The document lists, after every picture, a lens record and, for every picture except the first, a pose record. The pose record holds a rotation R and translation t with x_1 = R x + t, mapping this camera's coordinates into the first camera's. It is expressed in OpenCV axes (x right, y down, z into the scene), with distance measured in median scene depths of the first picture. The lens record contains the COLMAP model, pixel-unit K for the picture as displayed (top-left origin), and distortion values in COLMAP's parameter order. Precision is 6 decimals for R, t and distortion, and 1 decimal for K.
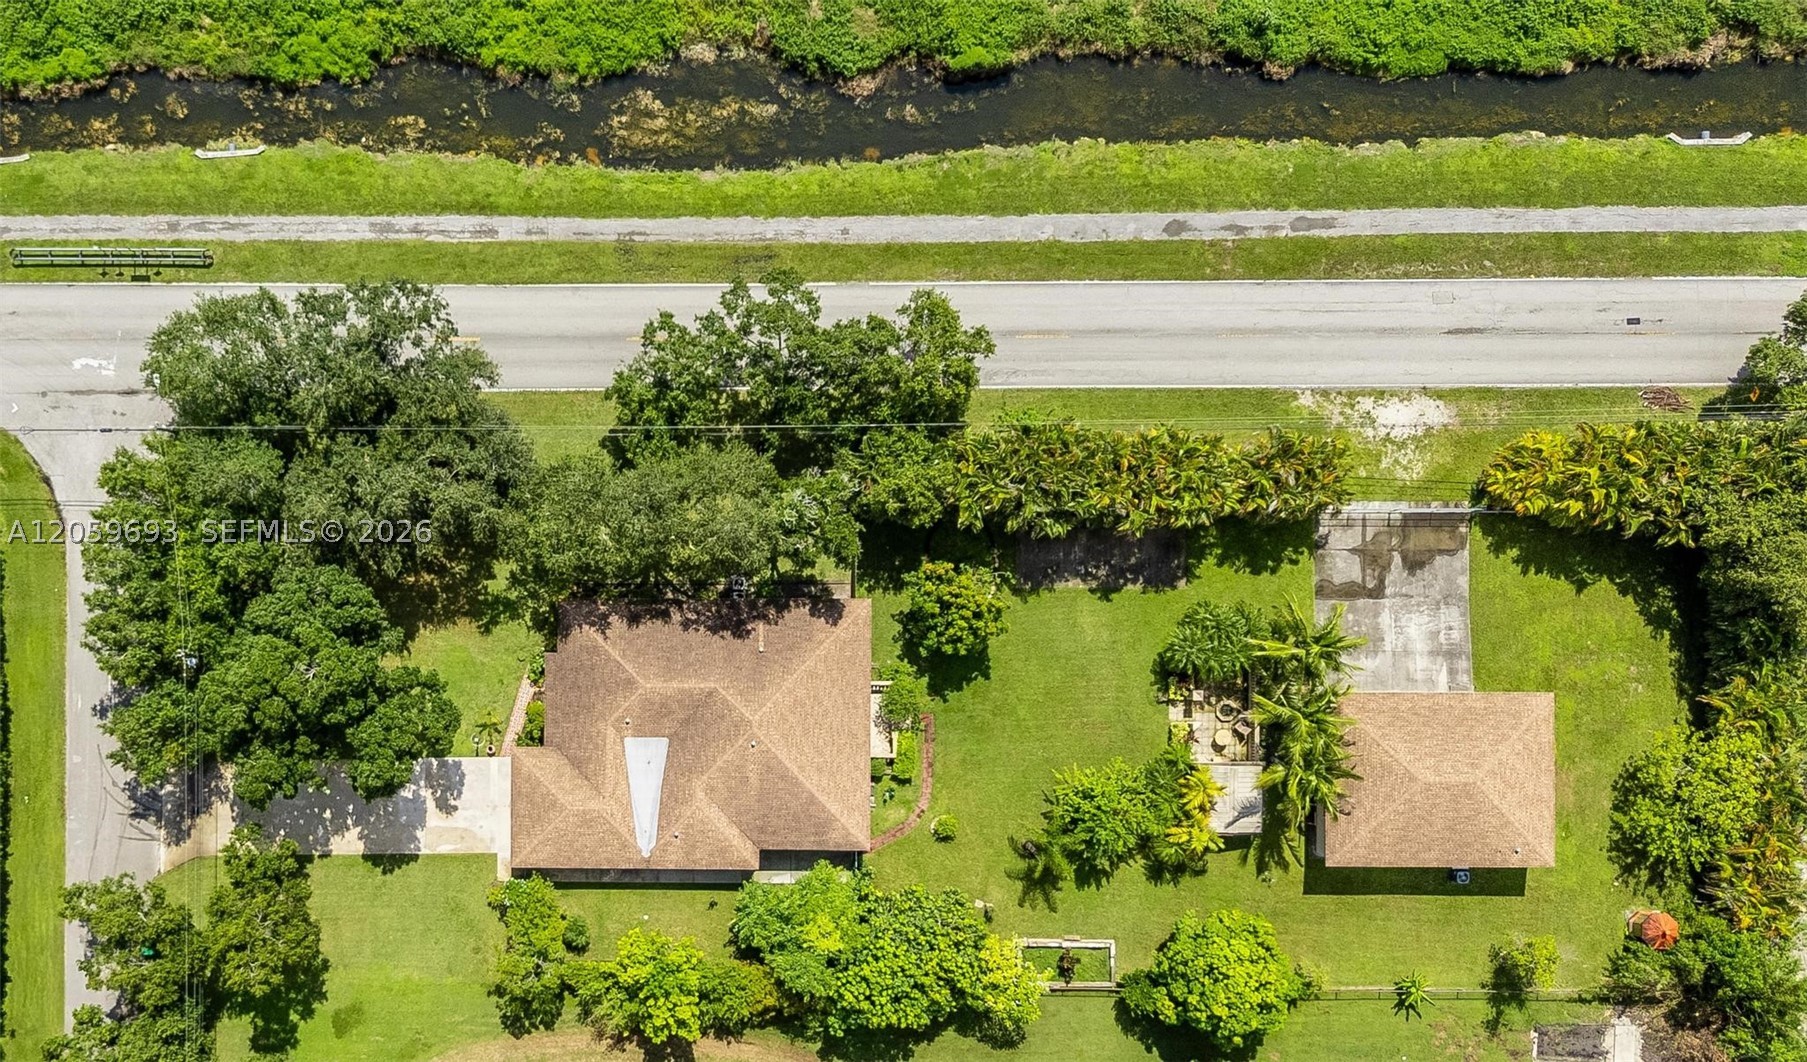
lens RADIAL K [[1710.1, 0, 696.4], [0, 1710.1, 742.4], [0, 0, 1]] dist [0.007804, -0.003766]
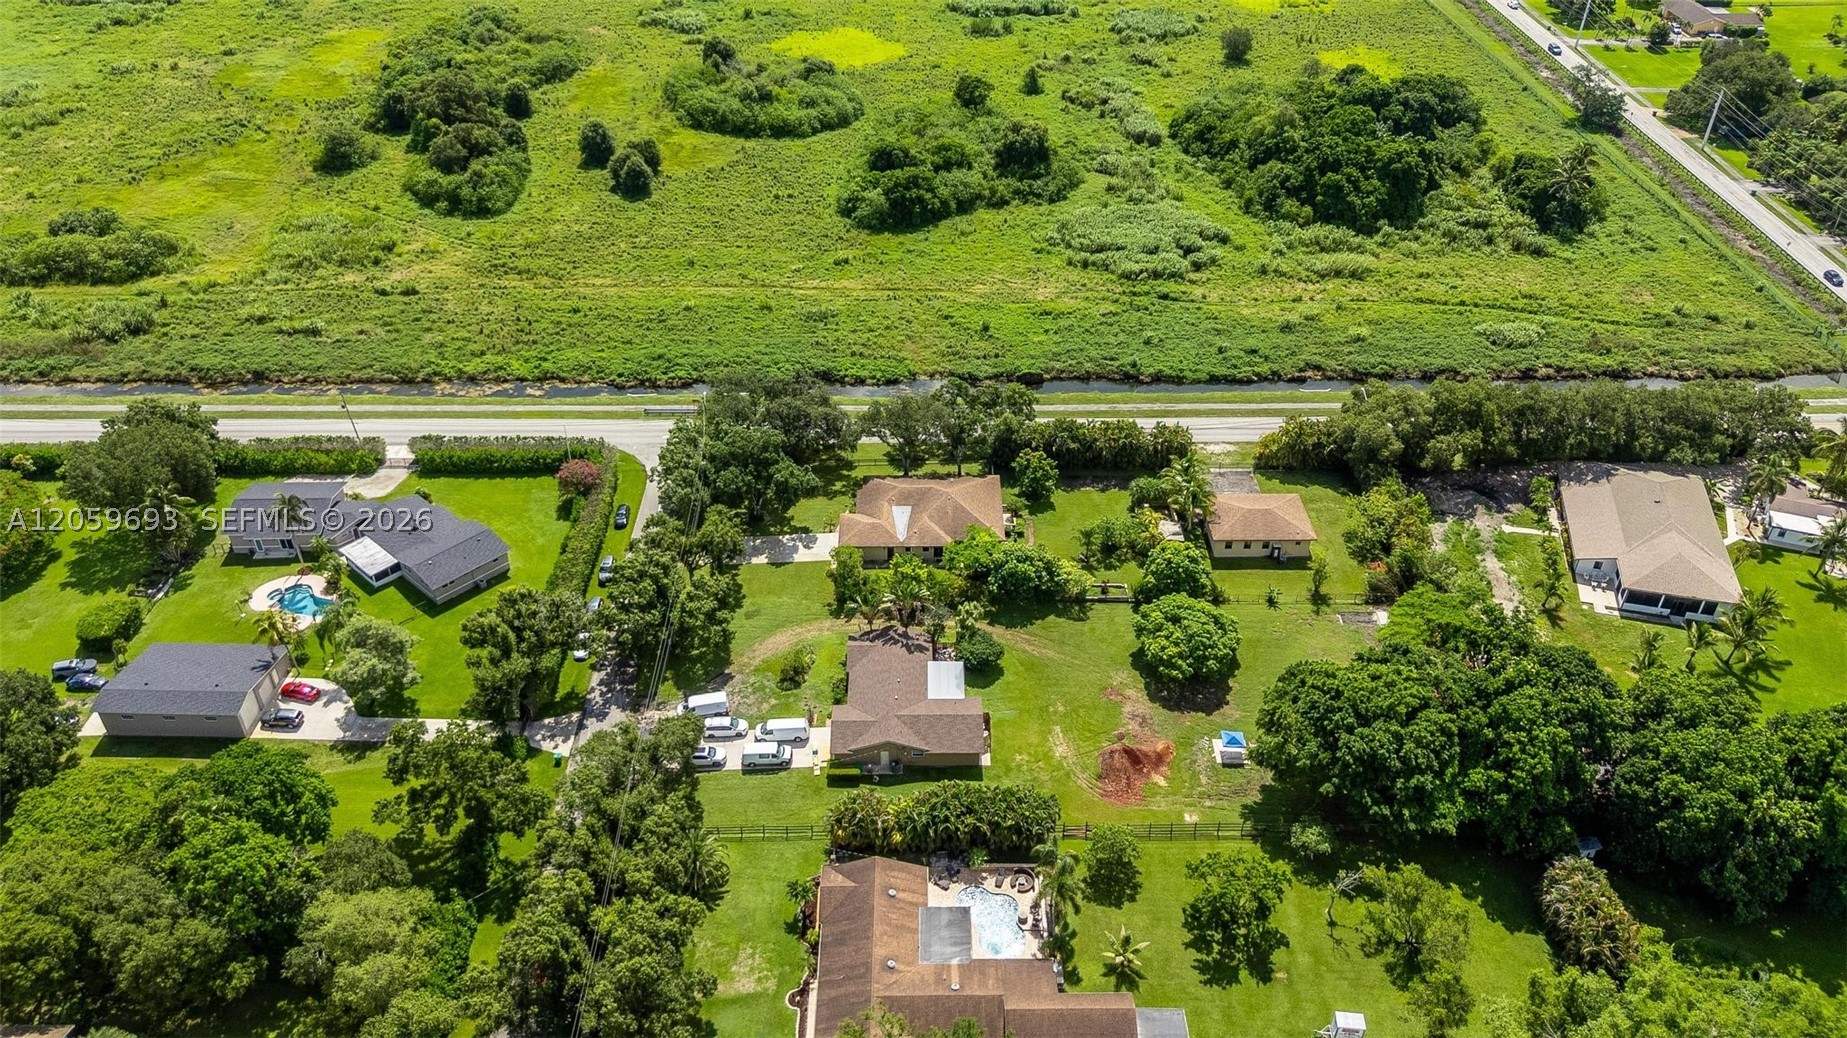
lens RADIAL K [[1370.1, 0, 931.0], [0, 1370.1, 520.2], [0, 0, 1]] dist [0.052743, -0.048089]
pose [[0.999509, 0.013444, 0.028292, -0.042207], [0.015232, 0.580646, -0.814014, 1.432855], [-0.027372, 0.814045, 0.580156, -0.026986]]
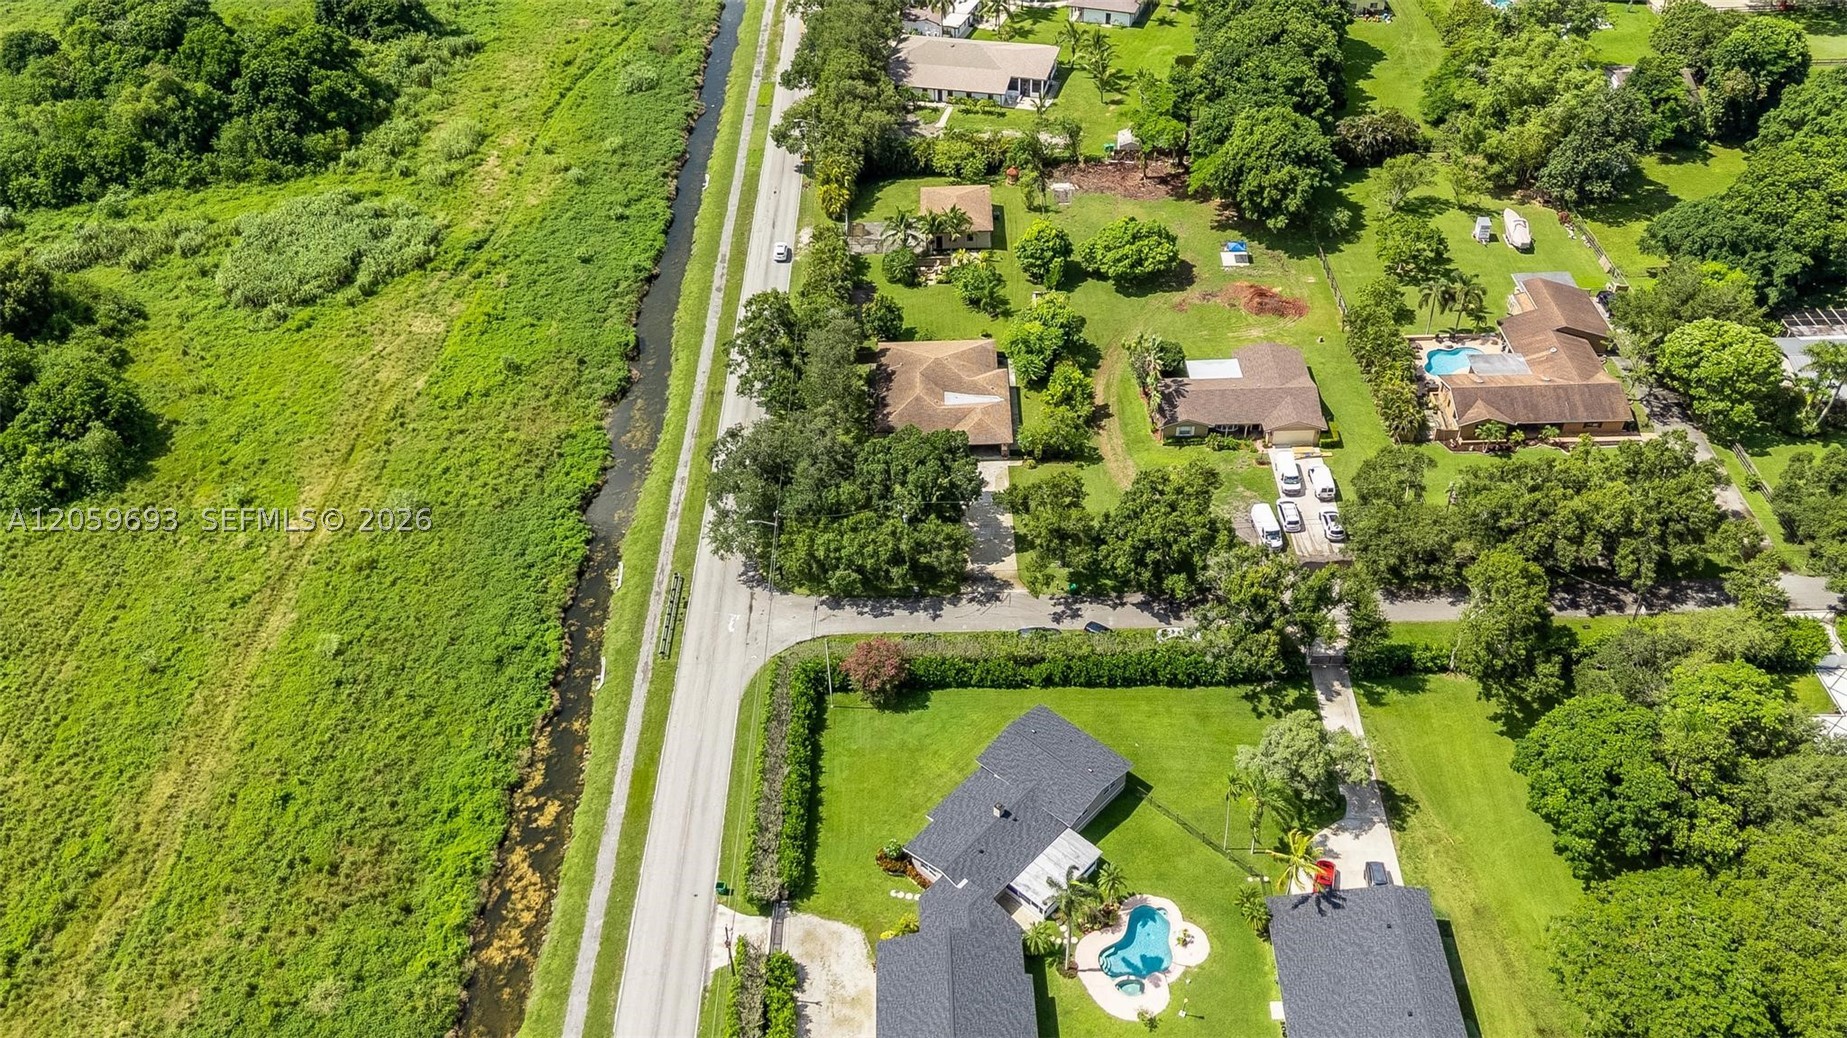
lens RADIAL K [[1462.8, 0, 926.3], [0, 1462.8, 519.2], [0, 0, 1]] dist [0.036420, -0.002415]
pose [[-0.009579, -0.633226, 0.773907, -1.434178], [0.999200, -0.036111, -0.017179, 0.000132], [0.038825, 0.773124, 0.633066, 0.007803]]
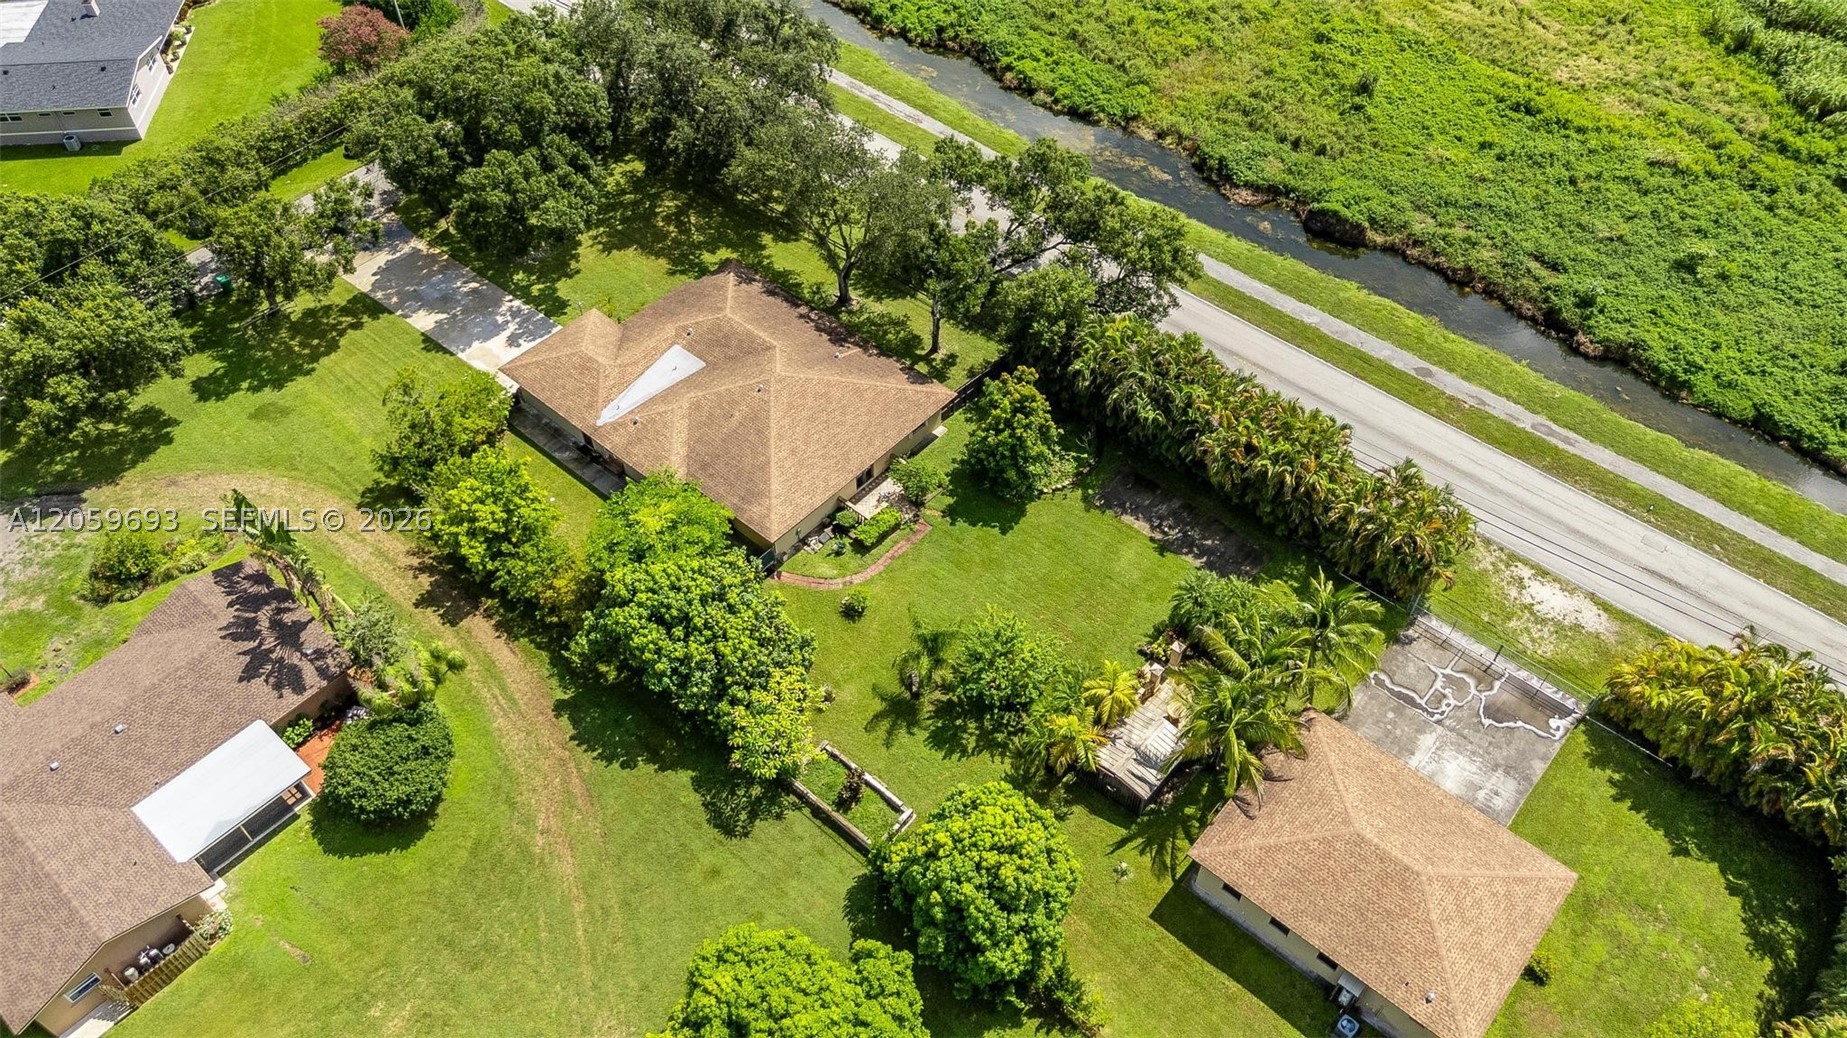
lens RADIAL K [[1370.1, 0, 935.5], [0, 1370.1, 531.5], [0, 0, 1]] dist [0.052743, -0.048089]
pose [[0.756933, 0.514813, -0.402517, 0.438233], [-0.652970, 0.571202, -0.497351, 0.350863], [-0.026124, 0.639293, 0.768519, 0.438902]]
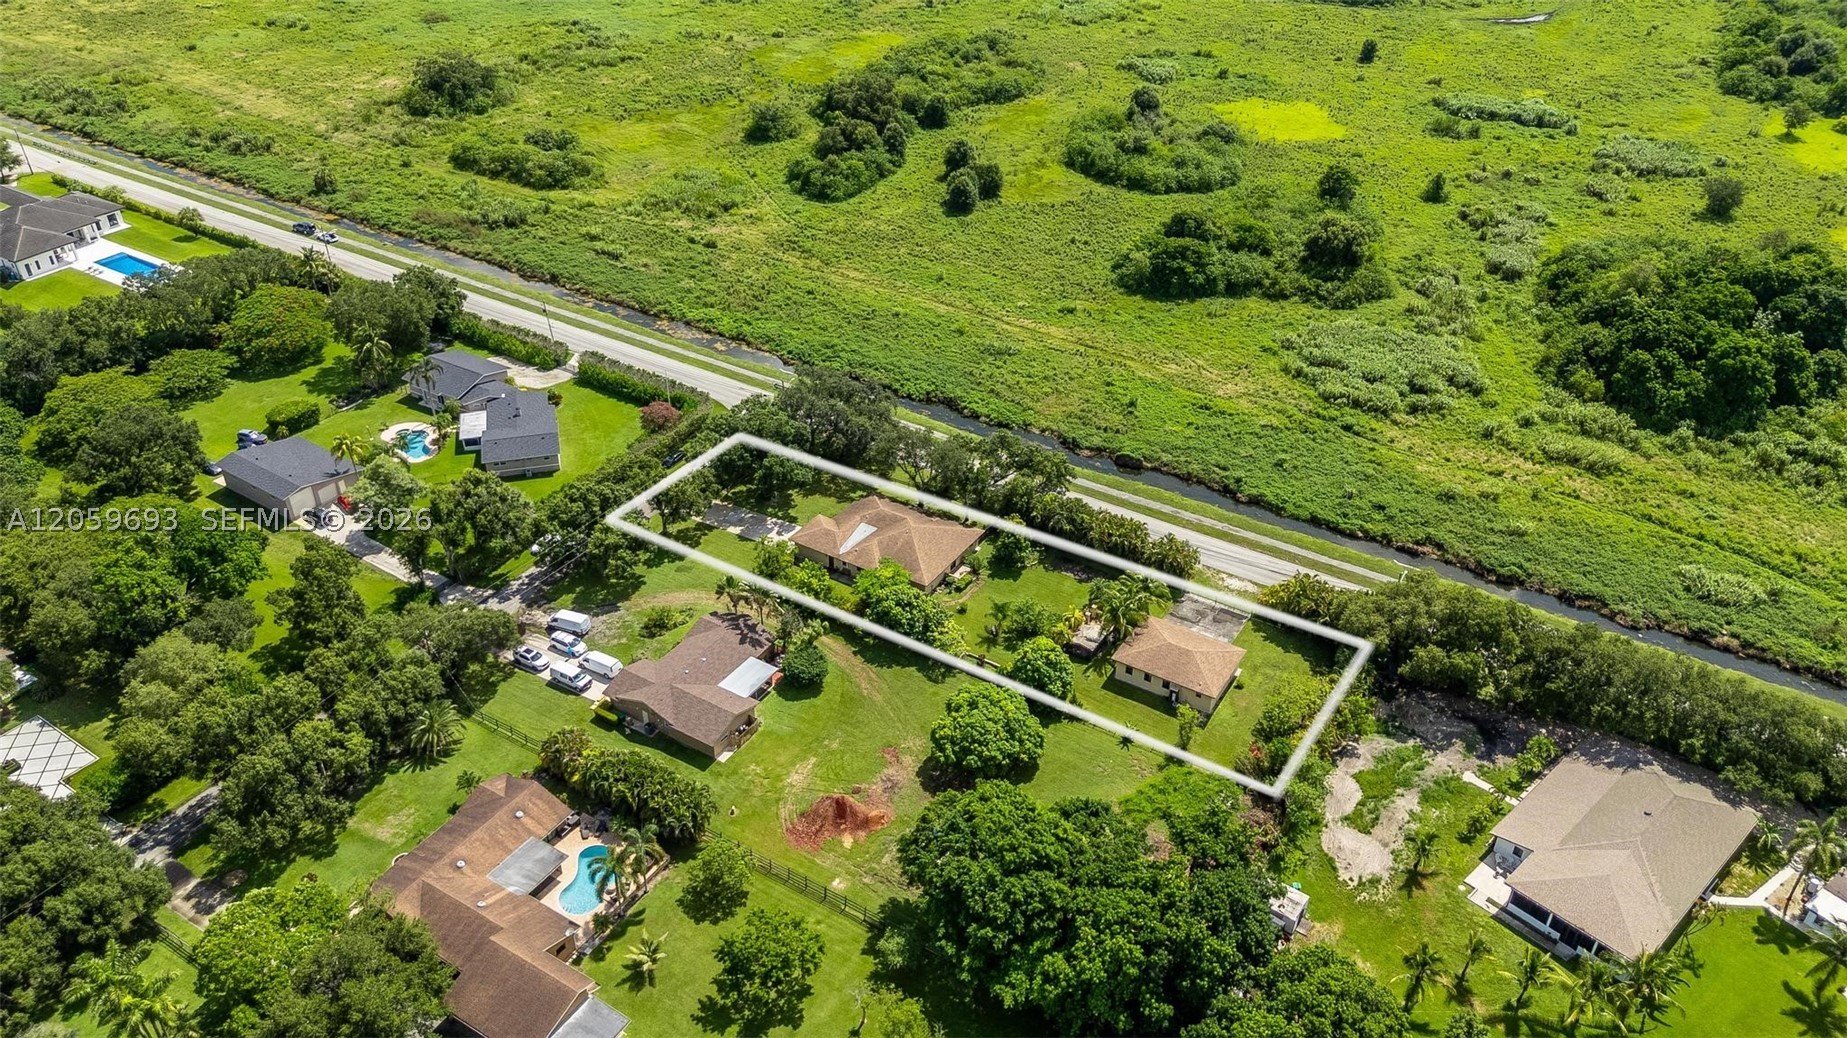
lens RADIAL K [[1370.1, 0, 927.3], [0, 1370.1, 521.2], [0, 0, 1]] dist [0.052743, -0.048089]
pose [[0.848704, 0.321831, -0.419674, 0.788504], [-0.527894, 0.467356, -0.709159, 1.232182], [-0.032093, 0.823409, 0.566540, -0.053190]]
